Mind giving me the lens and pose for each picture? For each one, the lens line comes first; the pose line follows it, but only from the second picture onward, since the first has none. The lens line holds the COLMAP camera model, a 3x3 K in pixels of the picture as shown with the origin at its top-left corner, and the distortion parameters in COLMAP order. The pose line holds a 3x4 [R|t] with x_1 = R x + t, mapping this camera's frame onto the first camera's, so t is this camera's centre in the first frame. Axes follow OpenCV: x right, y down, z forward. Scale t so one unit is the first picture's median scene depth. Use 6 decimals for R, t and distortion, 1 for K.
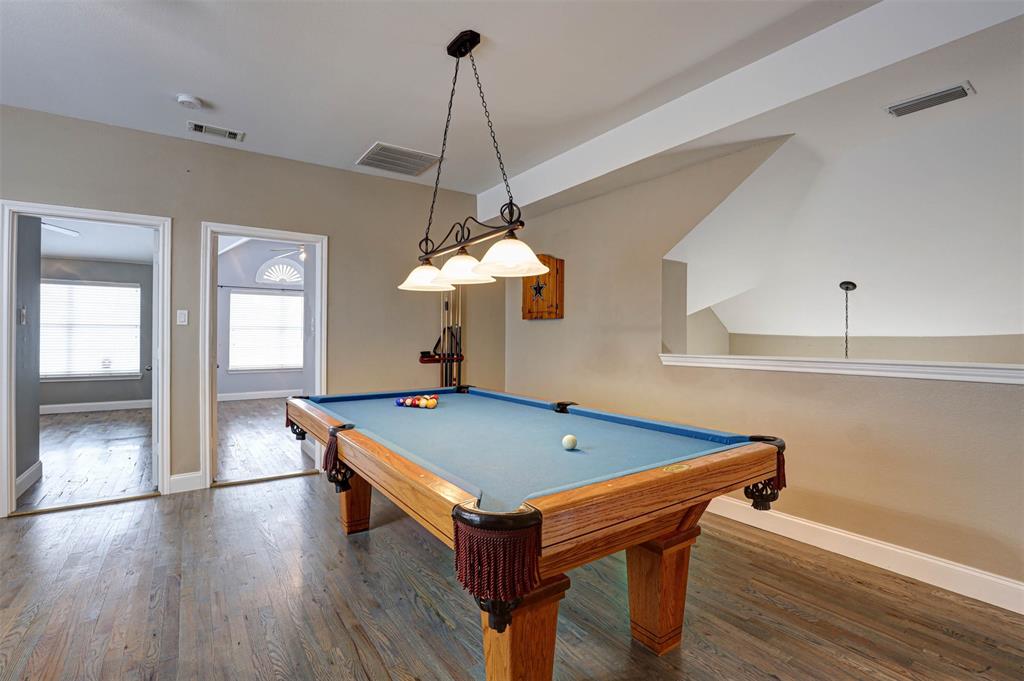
lens RADIAL K [[468.8, 0, 510.7], [0, 468.8, 339.7], [0, 0, 1]] dist [-0.050453, 0.015626]
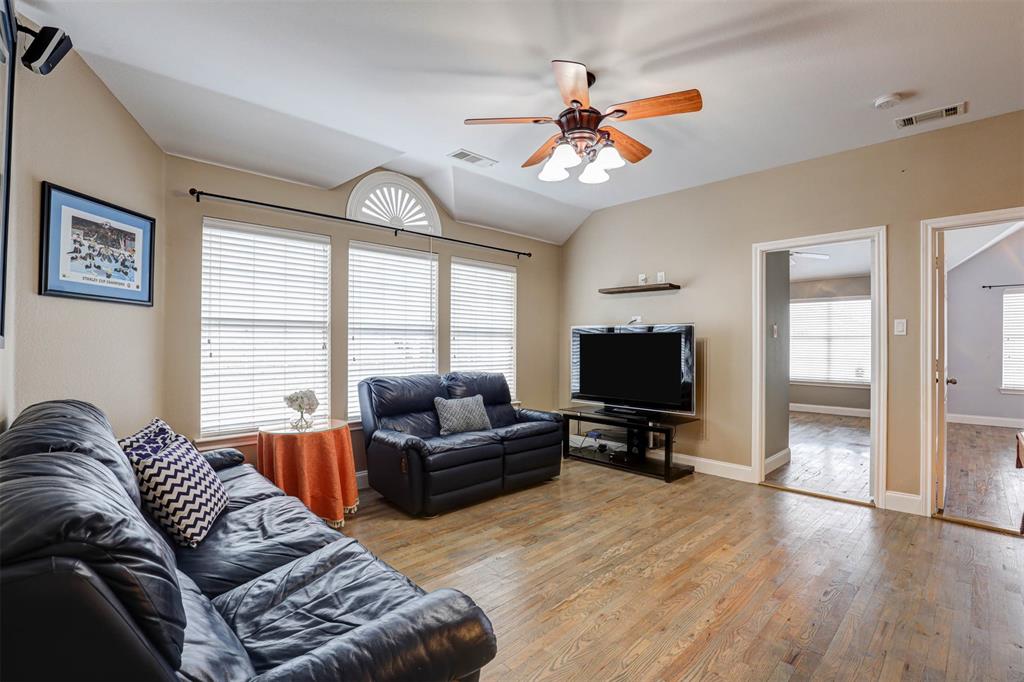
lens RADIAL K [[468.8, 0, 510.7], [0, 468.8, 340.2], [0, 0, 1]] dist [-0.050453, 0.015626]
pose [[0.156822, -0.013745, -0.987531, 0.081095], [-0.009253, 0.999839, -0.015386, 0.001146], [0.987584, 0.011550, 0.156669, 0.055316]]
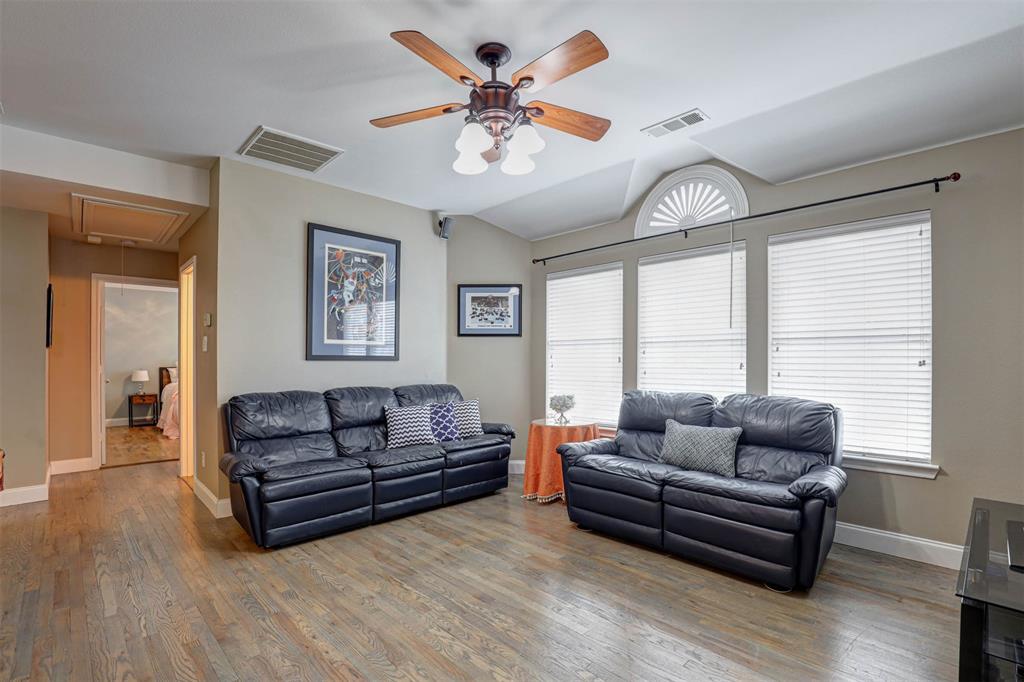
lens RADIAL K [[473.9, 0, 511.0], [0, 473.9, 354.1], [0, 0, 1]] dist [-0.025869, 0.000231]
pose [[-0.987126, -0.003364, -0.159910, -0.520290], [-0.002876, 0.999990, -0.003281, -0.007036], [0.159919, -0.002778, -0.987126, 0.892950]]
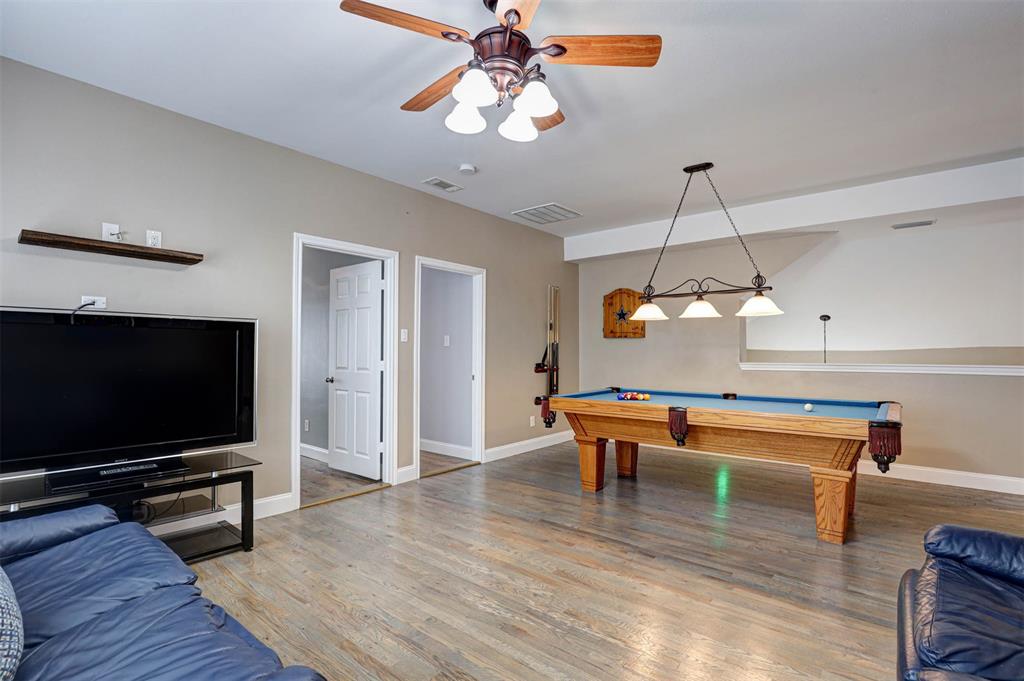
lens RADIAL K [[475.9, 0, 509.1], [0, 475.9, 343.9], [0, 0, 1]] dist [-0.026744, 0.000558]
pose [[0.964112, 0.002726, 0.265483, -0.733124], [0.002722, 0.999793, -0.020150, -0.001111], [-0.265483, 0.020150, 0.963905, -0.245592]]
